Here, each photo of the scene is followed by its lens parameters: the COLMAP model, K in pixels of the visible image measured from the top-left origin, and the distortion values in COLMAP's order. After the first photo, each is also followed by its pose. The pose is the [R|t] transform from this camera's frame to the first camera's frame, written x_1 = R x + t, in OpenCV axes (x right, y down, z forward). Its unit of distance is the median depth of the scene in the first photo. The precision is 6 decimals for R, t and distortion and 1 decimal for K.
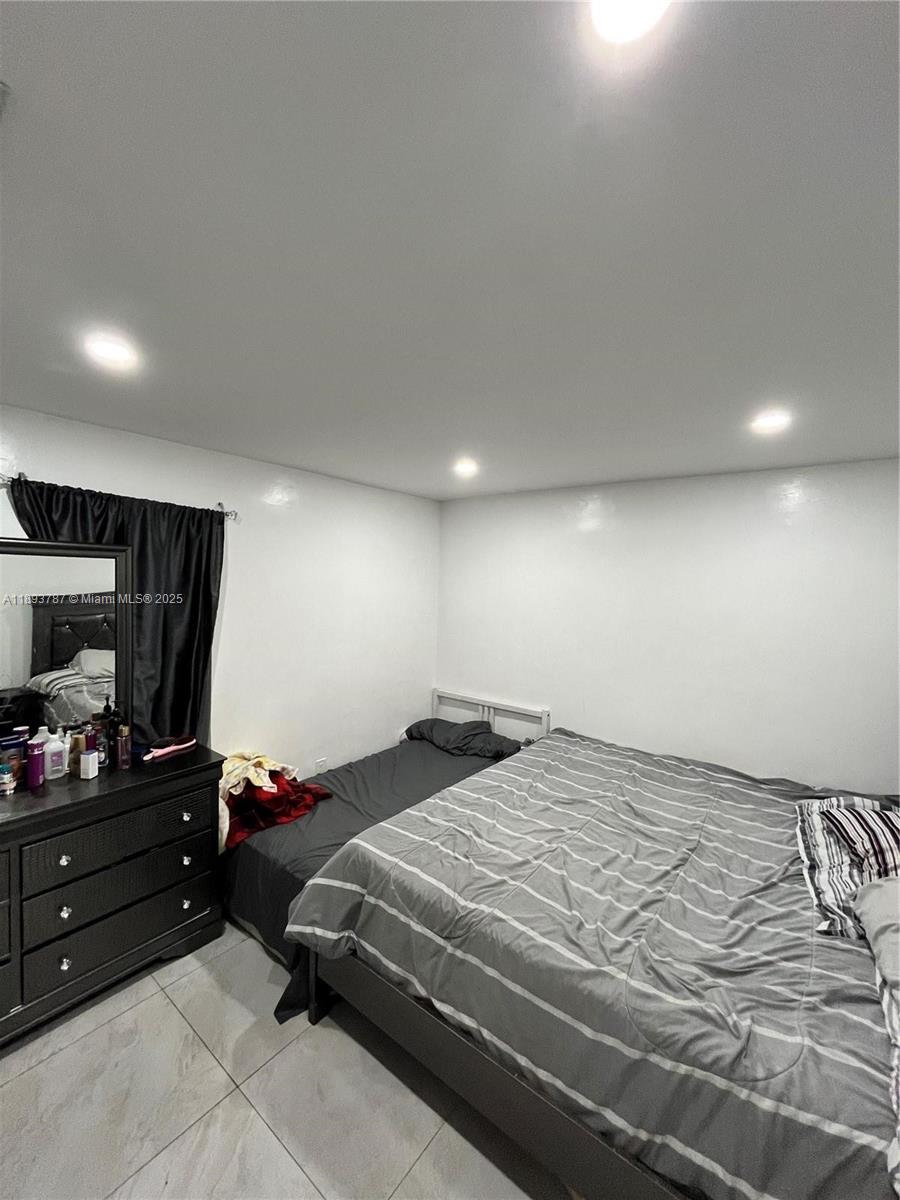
lens RADIAL K [[481.8, 0, 445.6], [0, 481.8, 597.6], [0, 0, 1]] dist [-0.003311, 0.000515]
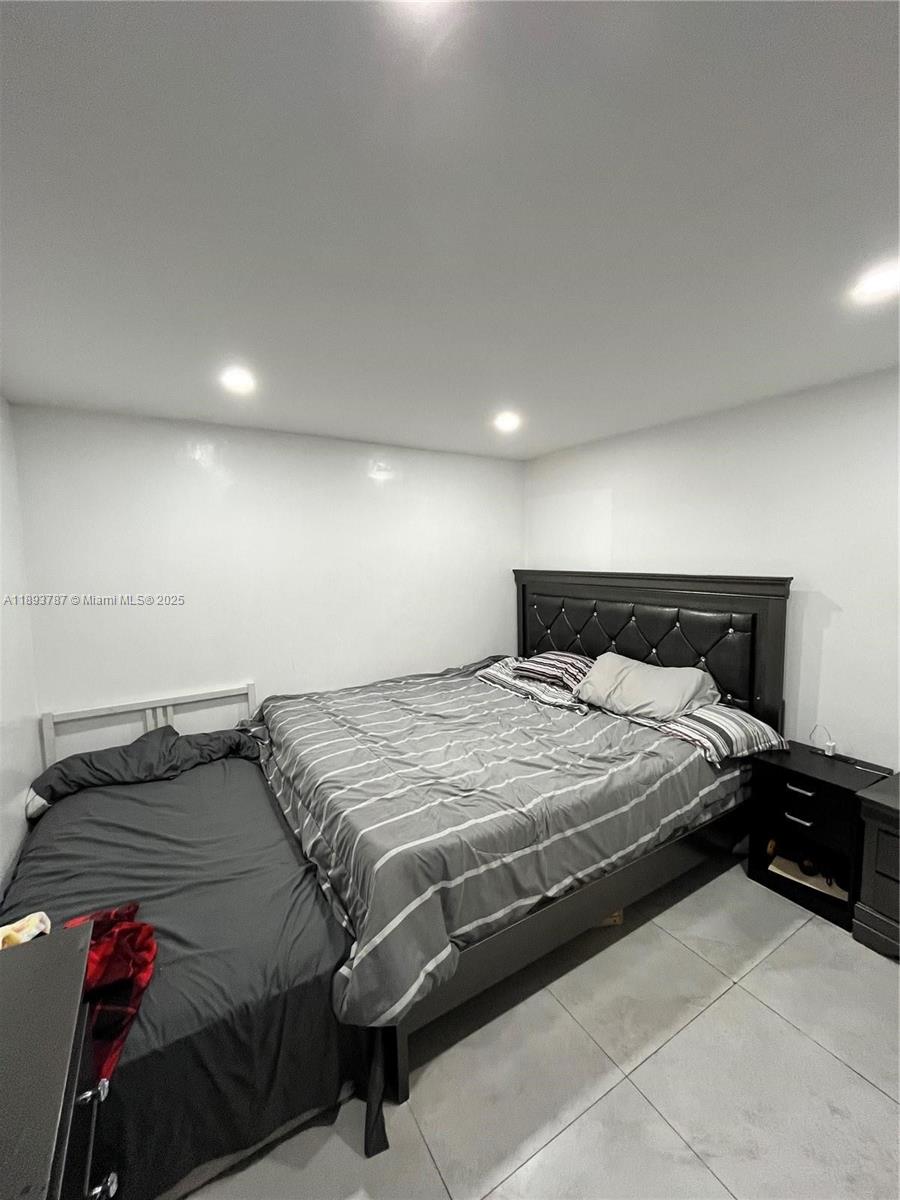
lens RADIAL K [[481.8, 0, 446.6], [0, 481.8, 598.7], [0, 0, 1]] dist [-0.003311, 0.000515]
pose [[0.359544, -0.122564, 0.925044, -0.699631], [0.059161, 0.992336, 0.108486, 0.008295], [-0.931251, 0.015721, 0.364040, 0.520722]]
